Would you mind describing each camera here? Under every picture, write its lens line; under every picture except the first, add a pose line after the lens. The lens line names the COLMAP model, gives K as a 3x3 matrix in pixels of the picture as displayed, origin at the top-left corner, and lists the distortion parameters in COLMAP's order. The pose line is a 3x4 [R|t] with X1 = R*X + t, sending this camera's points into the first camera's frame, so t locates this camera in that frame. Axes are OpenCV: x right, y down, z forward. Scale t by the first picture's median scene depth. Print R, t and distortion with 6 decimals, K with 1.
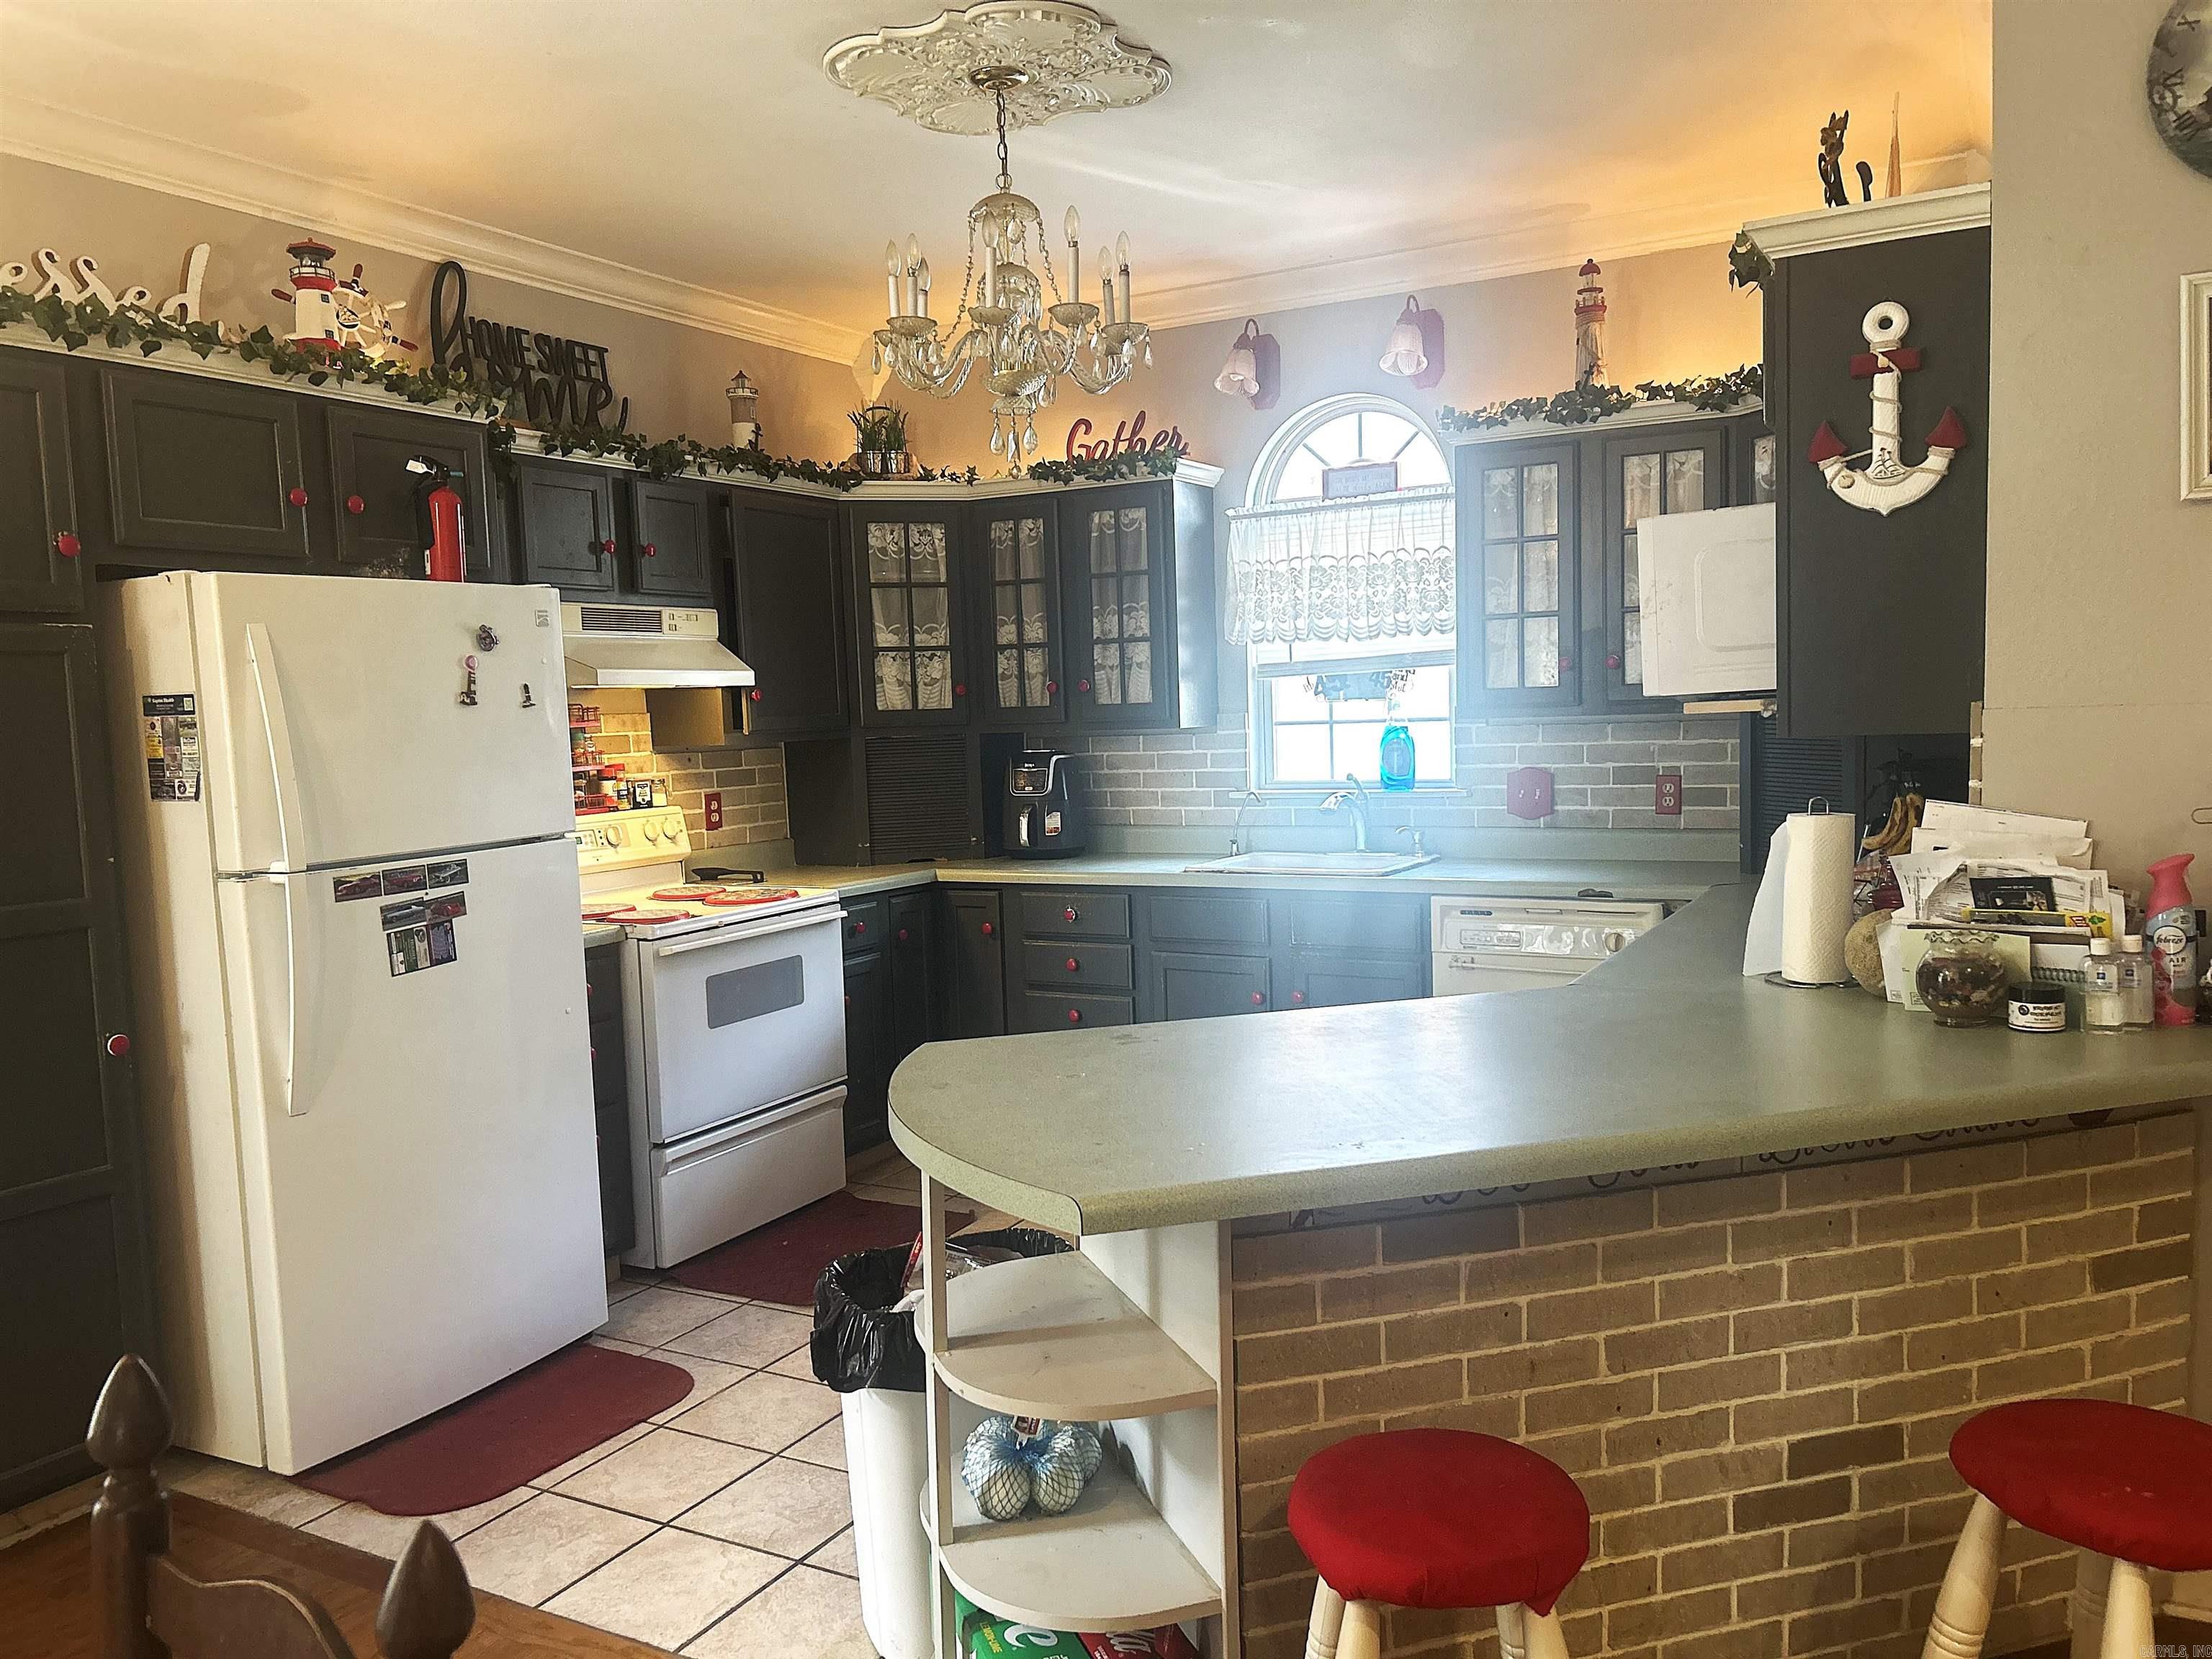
lens RADIAL K [[1655.1, 0, 1105.7], [0, 1655.1, 847.8], [0, 0, 1]] dist [0.031038, -0.040811]
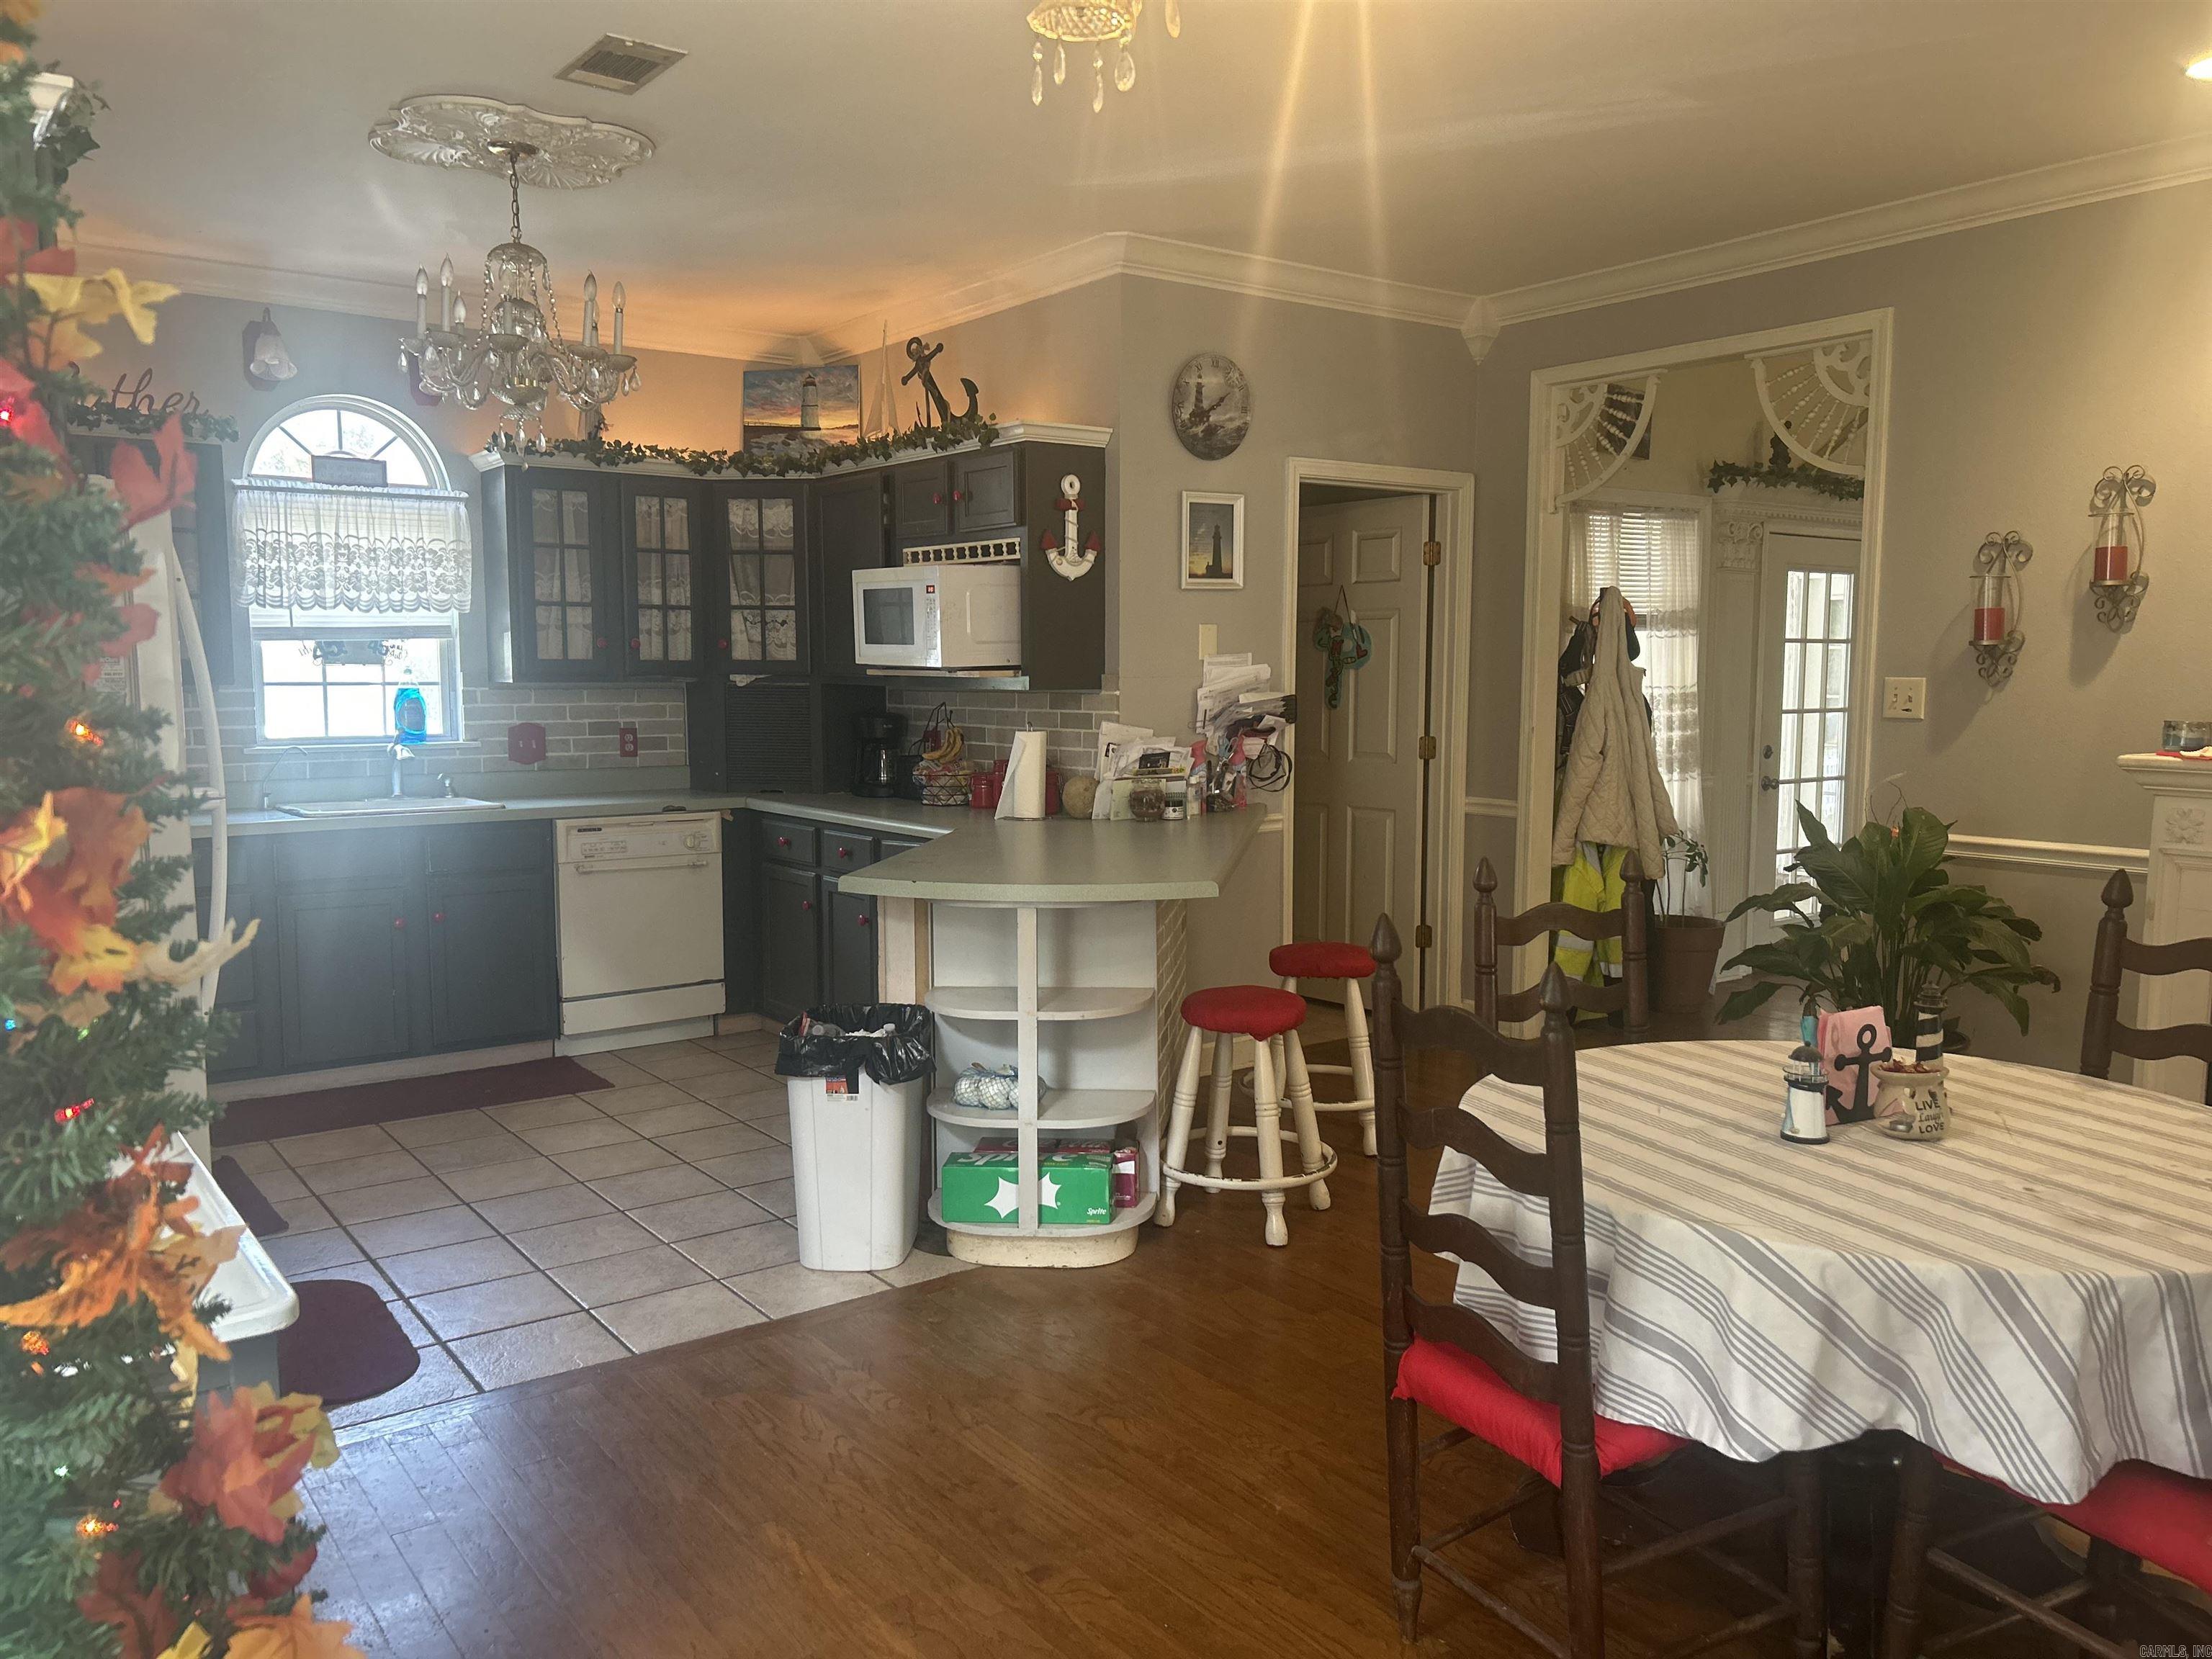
lens RADIAL K [[1655.1, 0, 1105.7], [0, 1655.1, 847.8], [0, 0, 1]] dist [0.031038, -0.040811]
pose [[0.413359, -0.063288, 0.908366, -0.768801], [0.064970, 0.997089, 0.039905, 0.026478], [-0.908247, 0.042522, 0.416268, 0.078504]]
